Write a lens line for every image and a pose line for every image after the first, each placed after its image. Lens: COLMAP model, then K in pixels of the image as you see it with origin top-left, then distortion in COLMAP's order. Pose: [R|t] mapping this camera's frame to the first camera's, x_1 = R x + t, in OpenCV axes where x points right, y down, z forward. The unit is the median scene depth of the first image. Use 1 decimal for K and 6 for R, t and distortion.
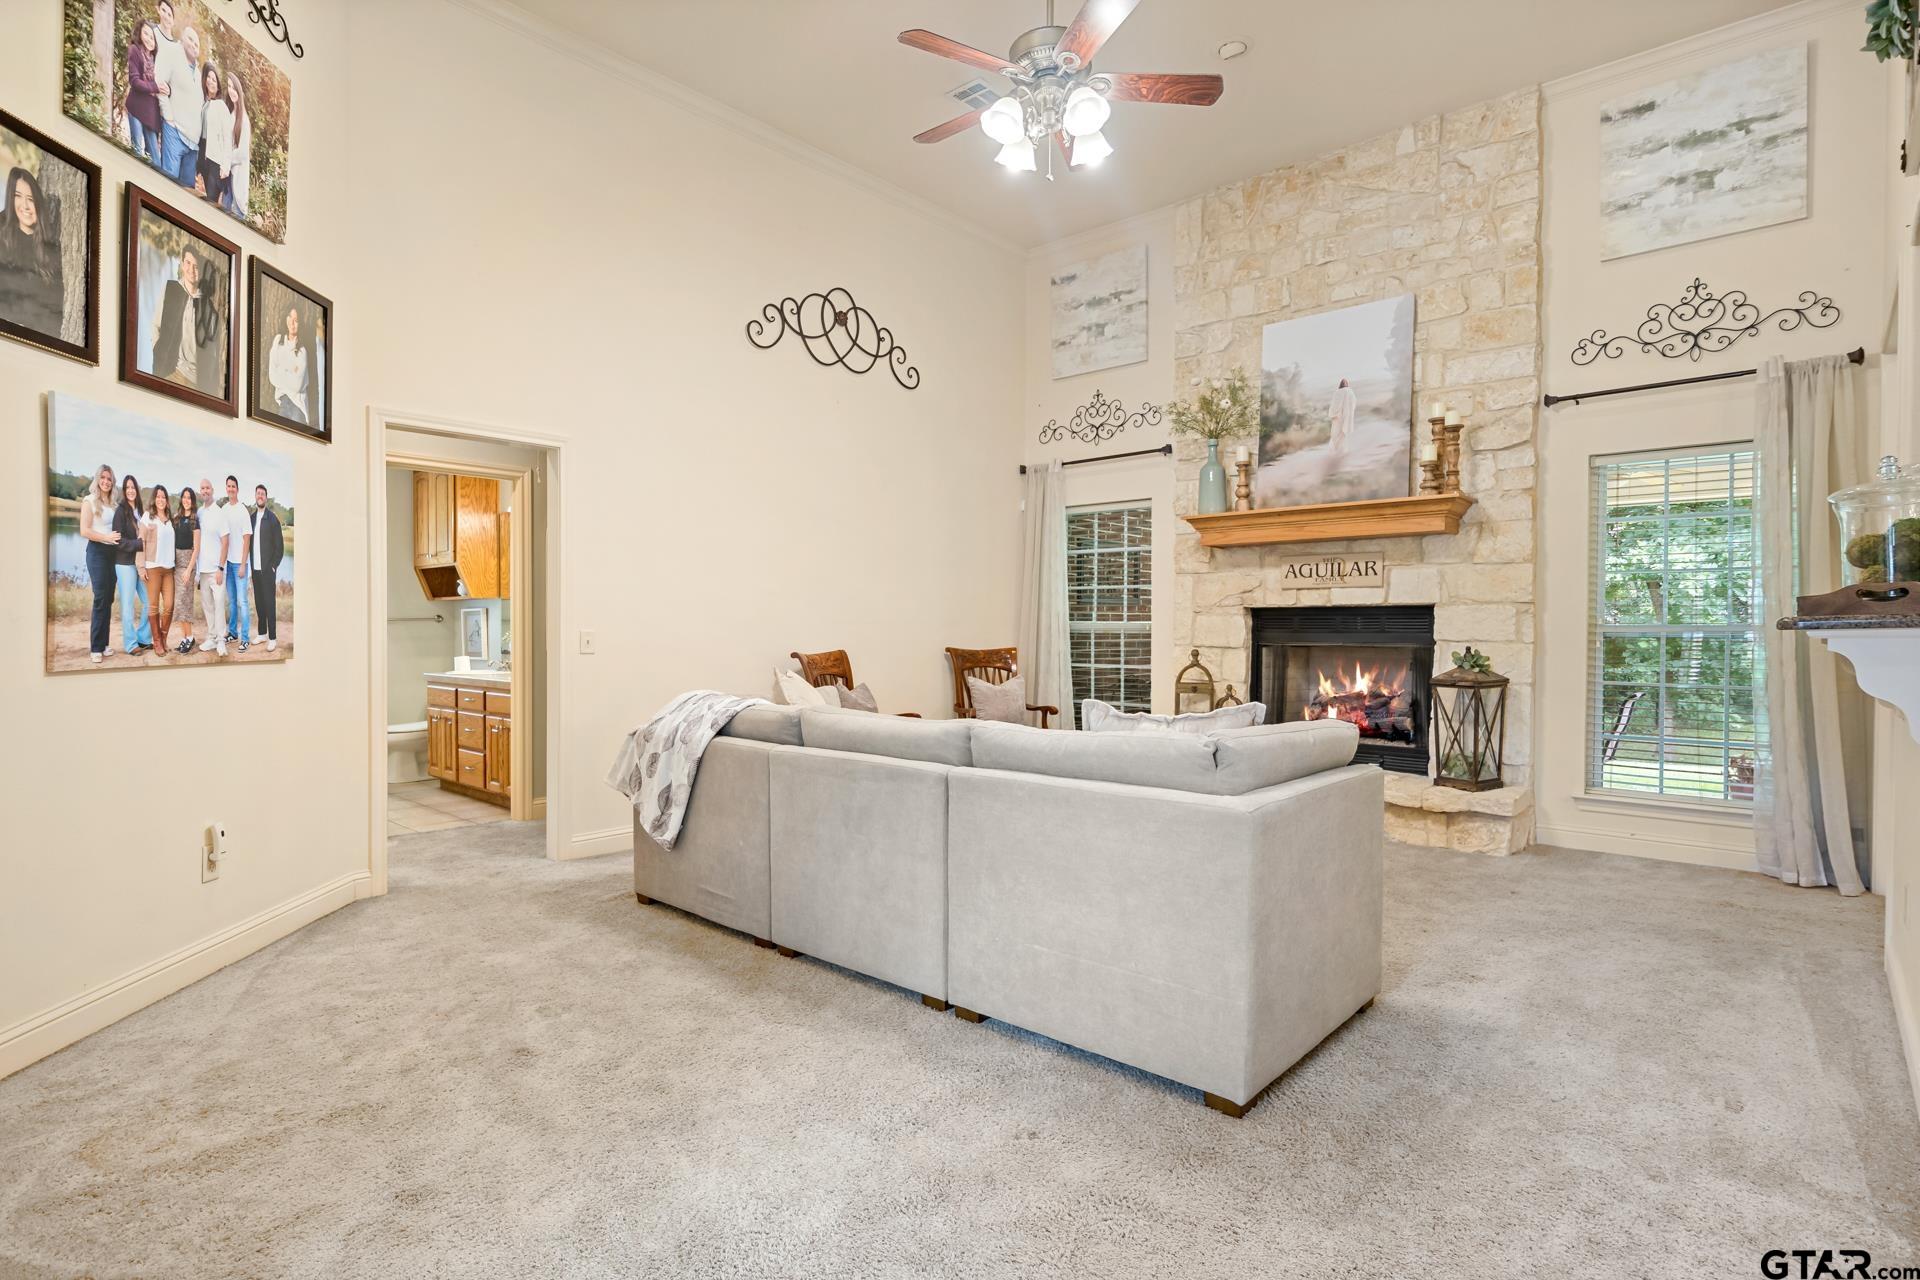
lens RADIAL K [[968.5, 0, 971.8], [0, 968.5, 643.2], [0, 0, 1]] dist [-0.005884, 0.000144]
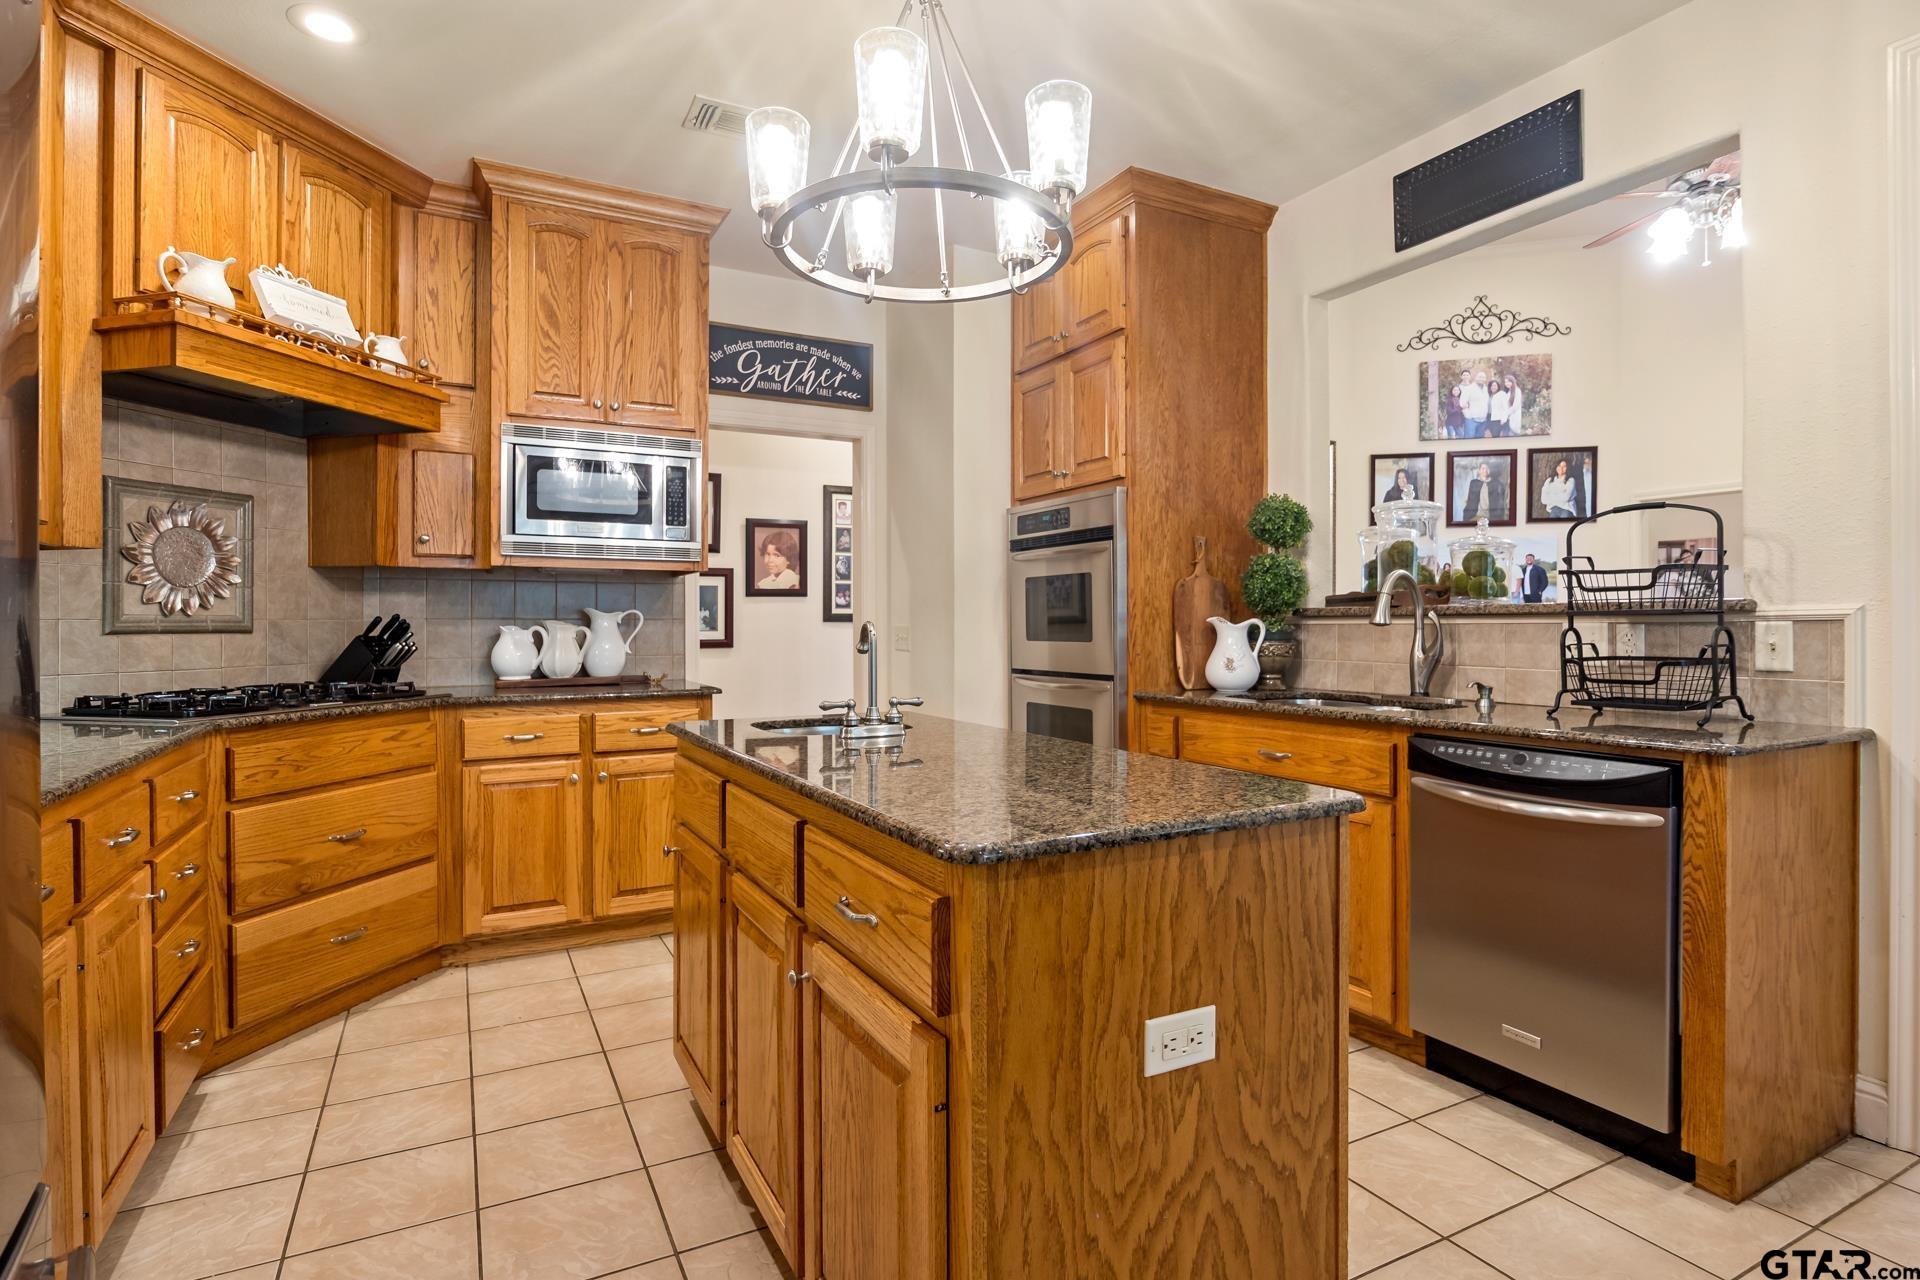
lens RADIAL K [[972.2, 0, 970.7], [0, 972.2, 629.0], [0, 0, 1]] dist [-0.008054, -0.000056]
pose [[-0.345964, 0.004648, -0.938236, 1.091383], [-0.012935, 0.999869, 0.009723, -0.001410], [0.938159, 0.015500, -0.345859, 0.370094]]
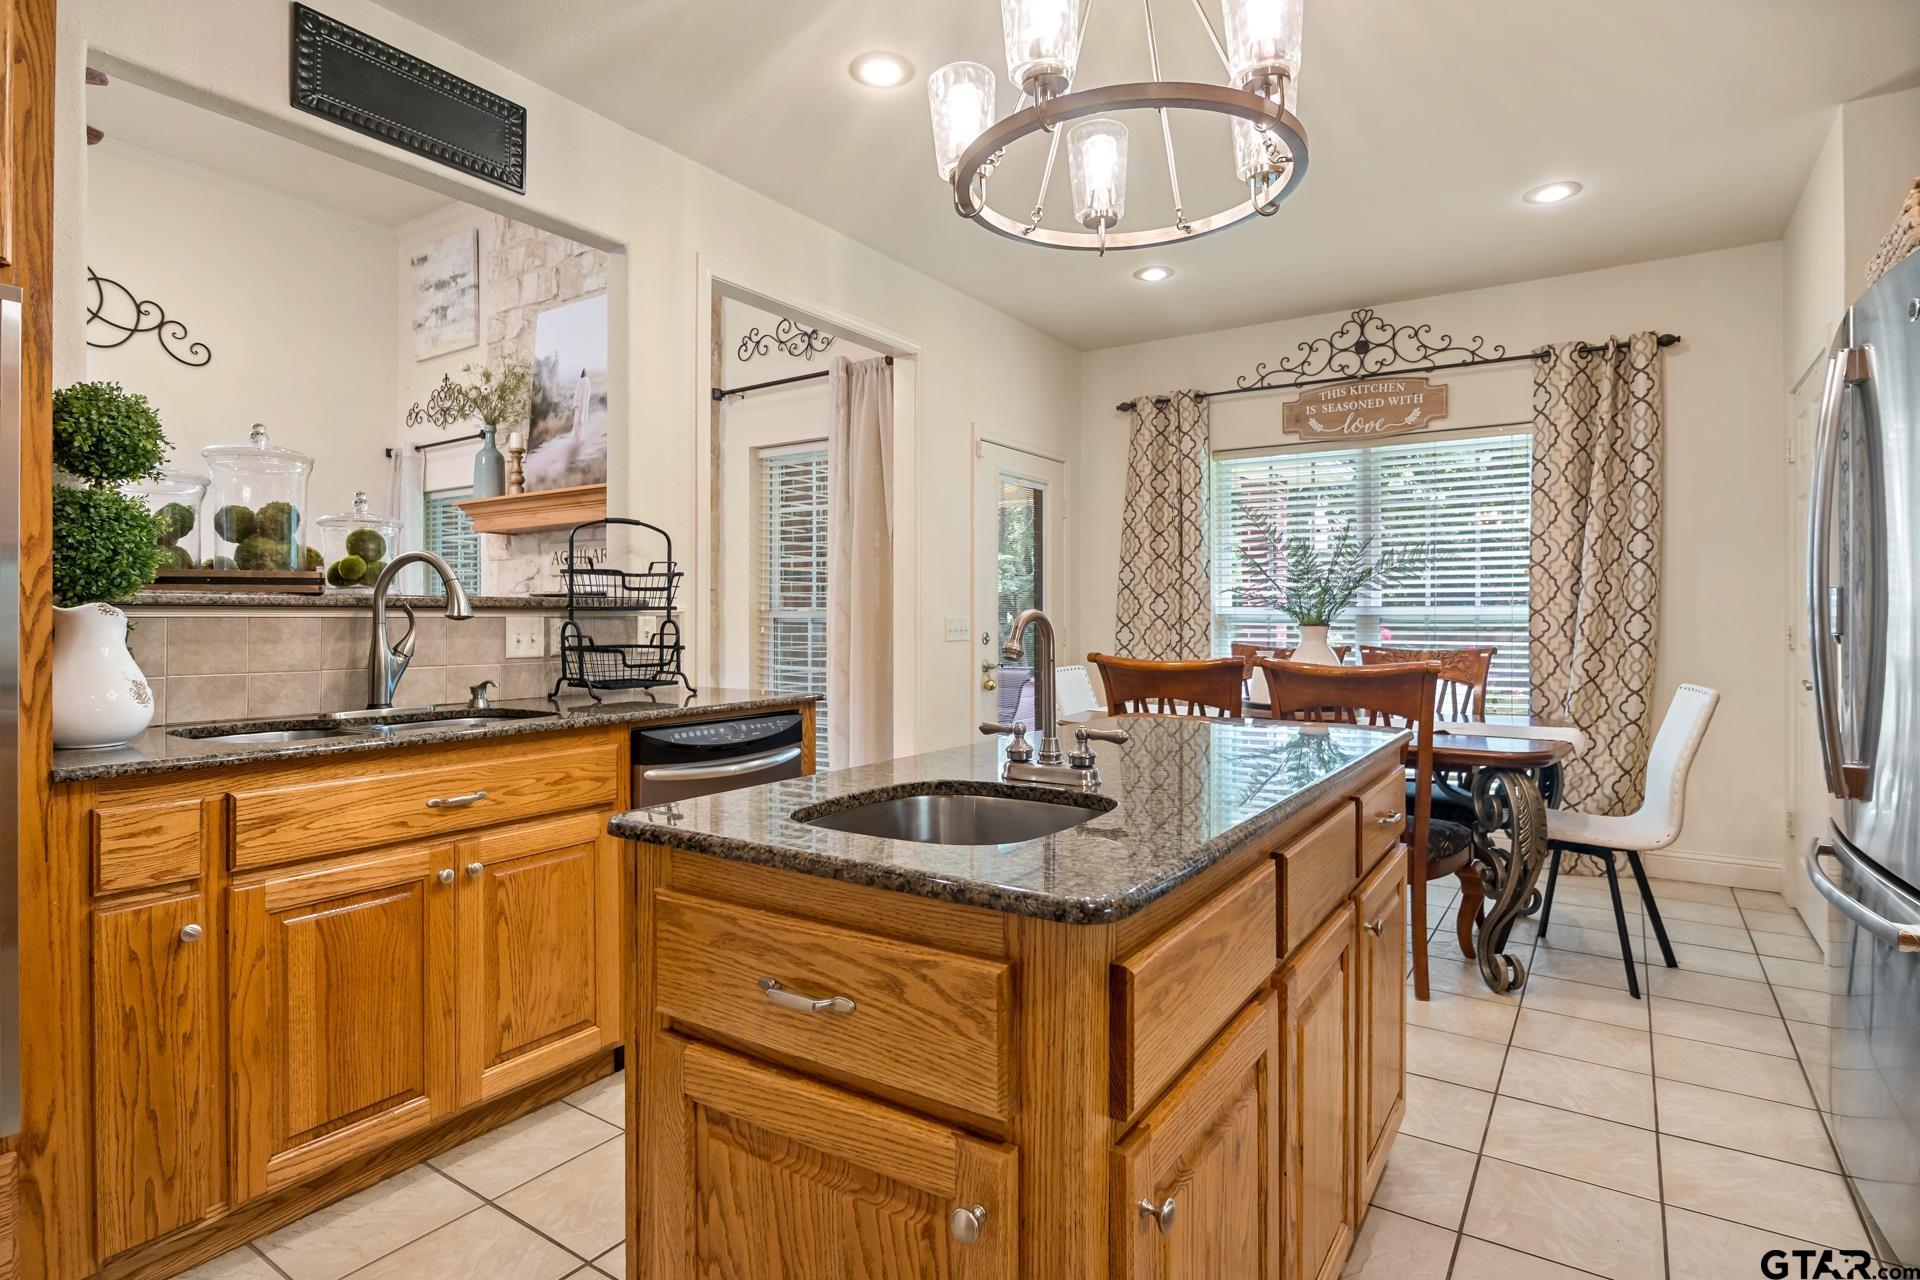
lens RADIAL K [[982.3, 0, 966.3], [0, 982.3, 615.2], [0, 0, 1]] dist [-0.005987, -0.000493]
pose [[0.991109, 0.000204, 0.133056, 0.674420], [0.002404, 0.999808, -0.019439, 0.006173], [-0.133034, 0.019586, 0.990918, -0.068636]]
